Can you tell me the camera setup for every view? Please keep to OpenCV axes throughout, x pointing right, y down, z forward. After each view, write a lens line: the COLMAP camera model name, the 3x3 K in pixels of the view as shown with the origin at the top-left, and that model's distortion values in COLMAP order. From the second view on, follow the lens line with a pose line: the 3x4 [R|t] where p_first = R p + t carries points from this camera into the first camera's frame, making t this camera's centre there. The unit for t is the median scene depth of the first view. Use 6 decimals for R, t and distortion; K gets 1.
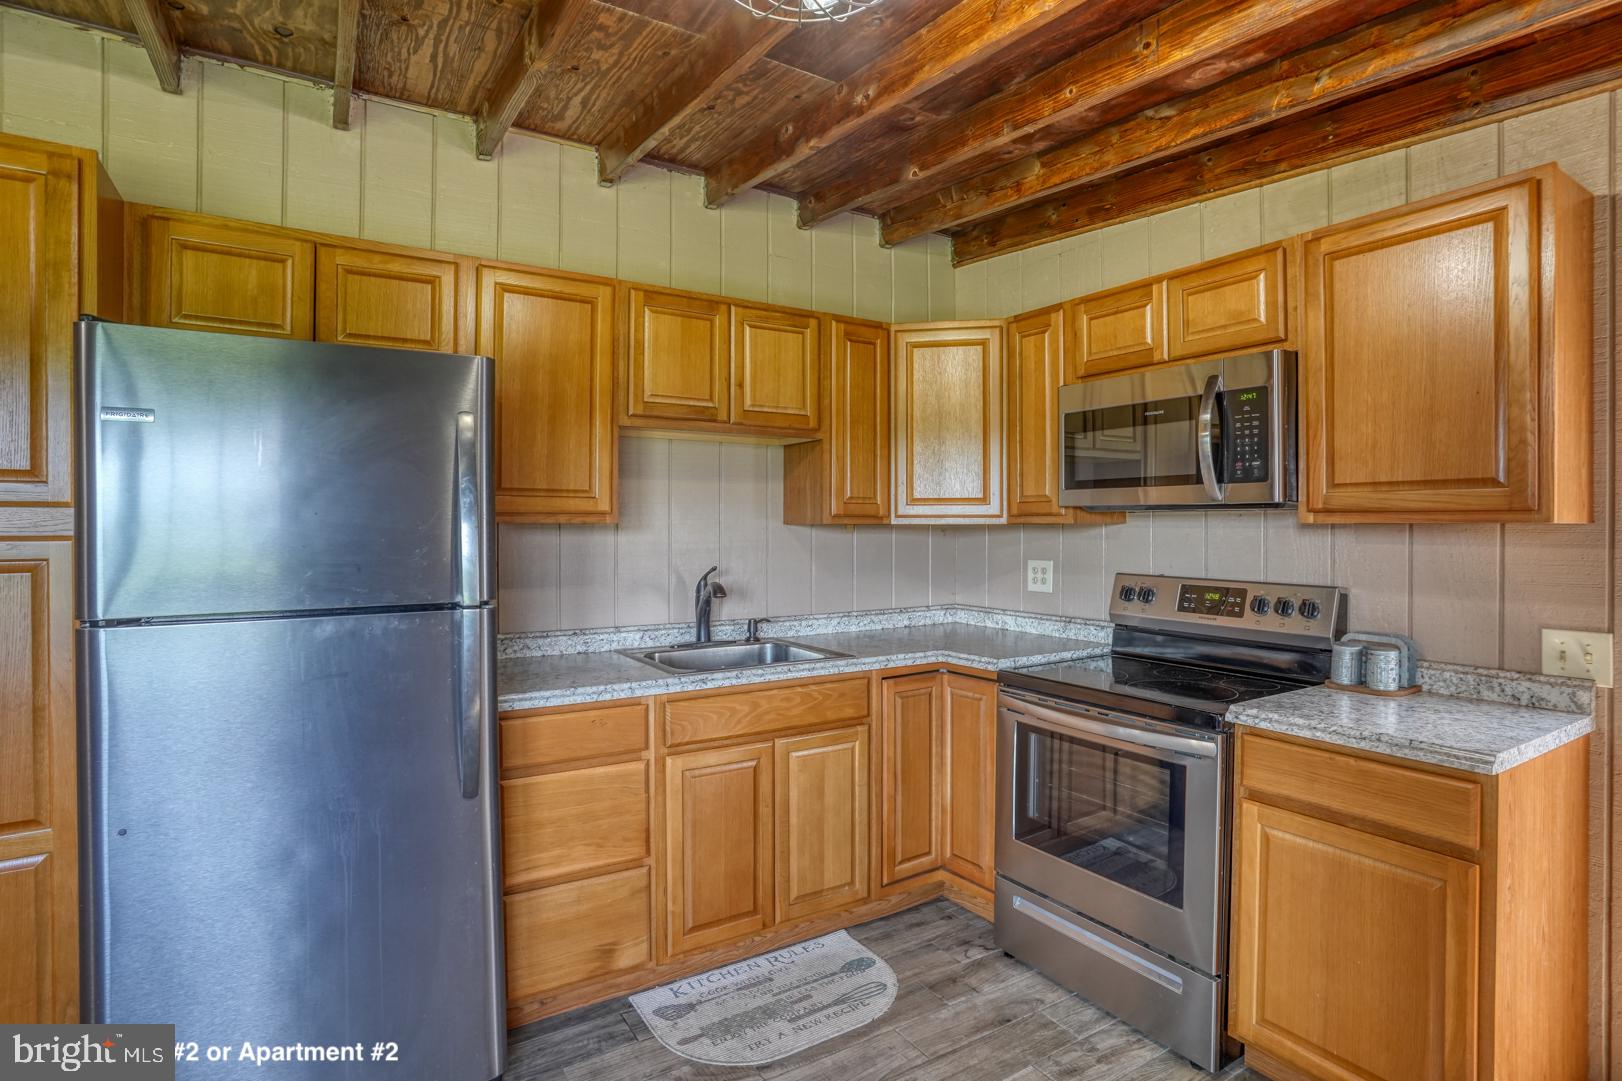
lens RADIAL K [[812.9, 0, 811.0], [0, 812.9, 540.5], [0, 0, 1]] dist [-0.019467, 0.000270]
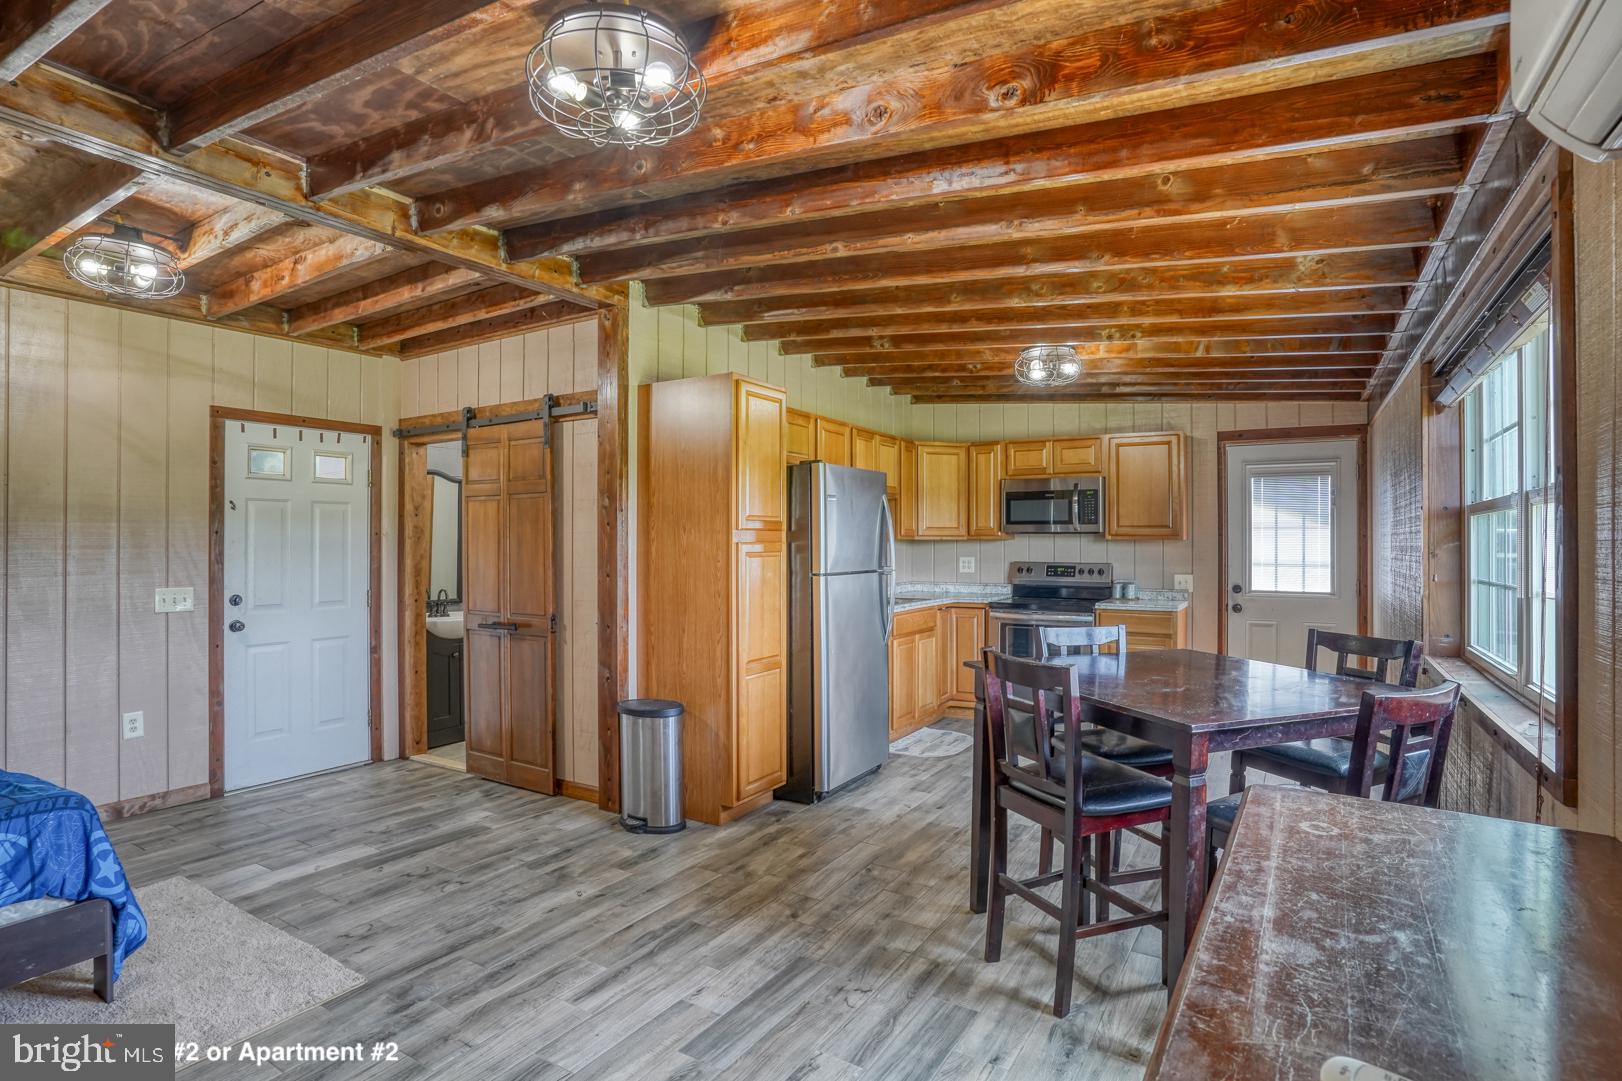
lens RADIAL K [[795.4, 0, 811.0], [0, 795.4, 540.5], [0, 0, 1]] dist [-0.039974, 0.000256]
pose [[0.892383, 0.012012, 0.451119, -1.340621], [-0.001220, 0.999706, -0.024205, 0.043429], [-0.451278, 0.021050, 0.892135, -0.848065]]
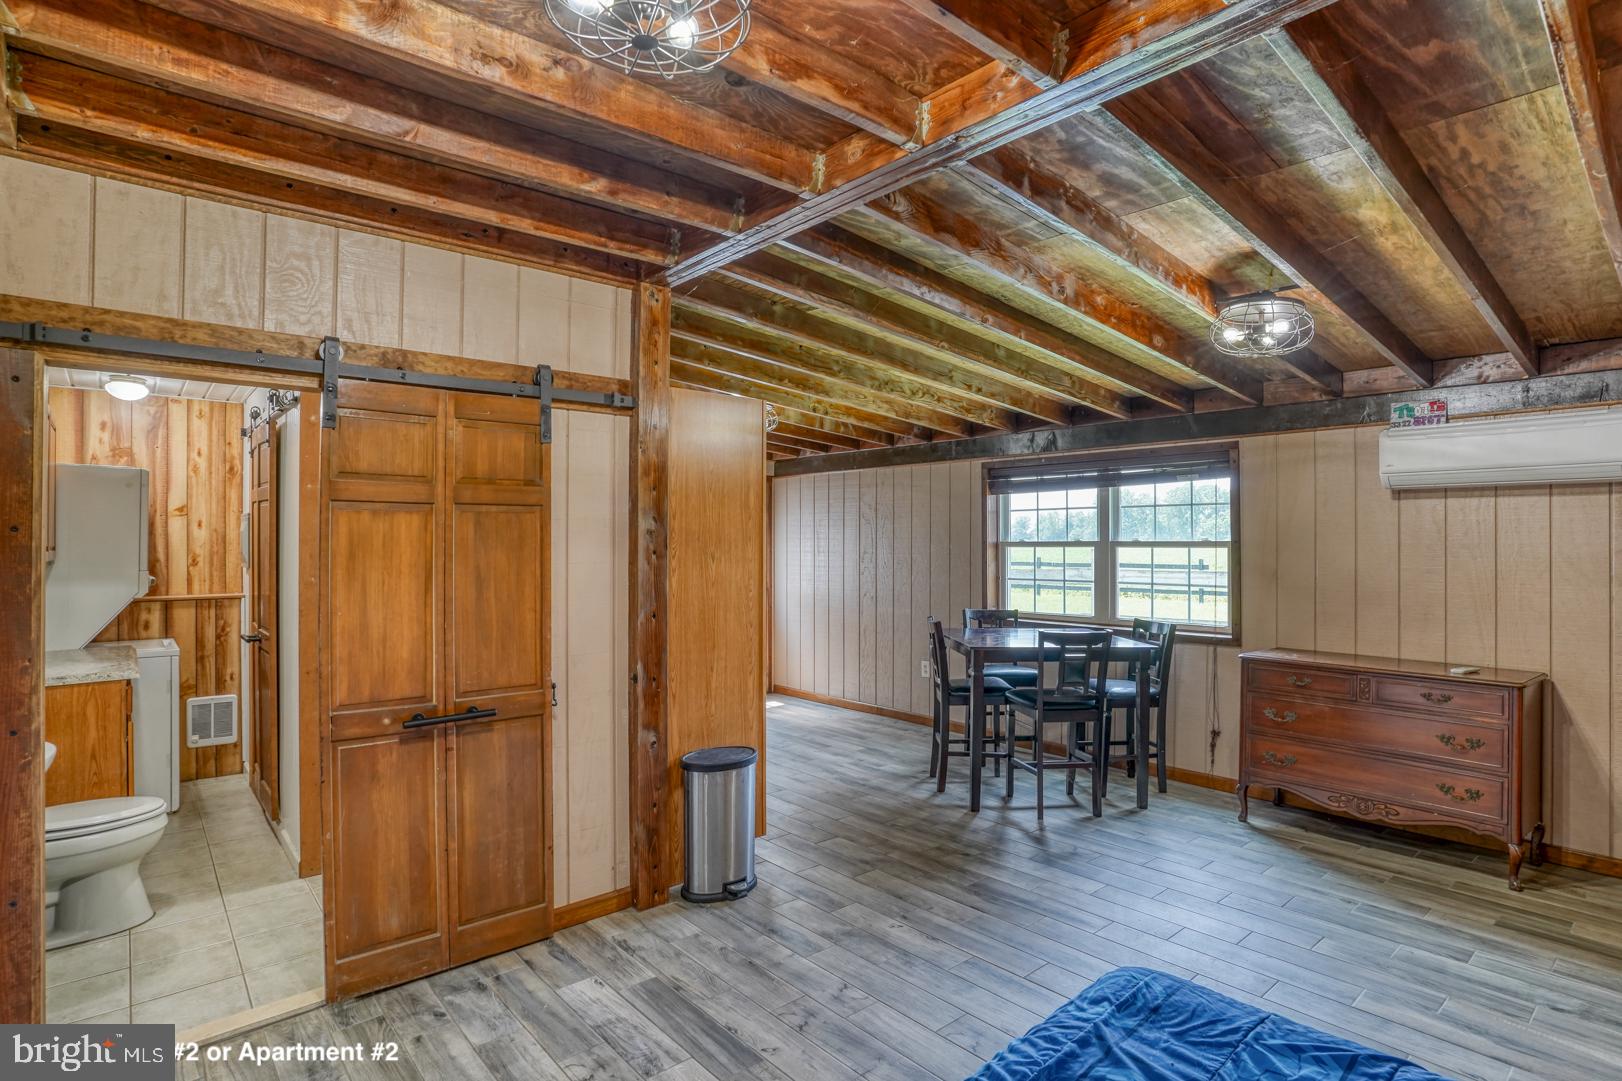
lens RADIAL K [[795.4, 0, 811.0], [0, 795.4, 540.5], [0, 0, 1]] dist [-0.039974, 0.000256]
pose [[-0.136023, 0.015394, 0.990586, -2.300417], [0.022262, 0.999674, -0.012478, -0.026478], [-0.990456, 0.020355, -0.136321, 0.680804]]
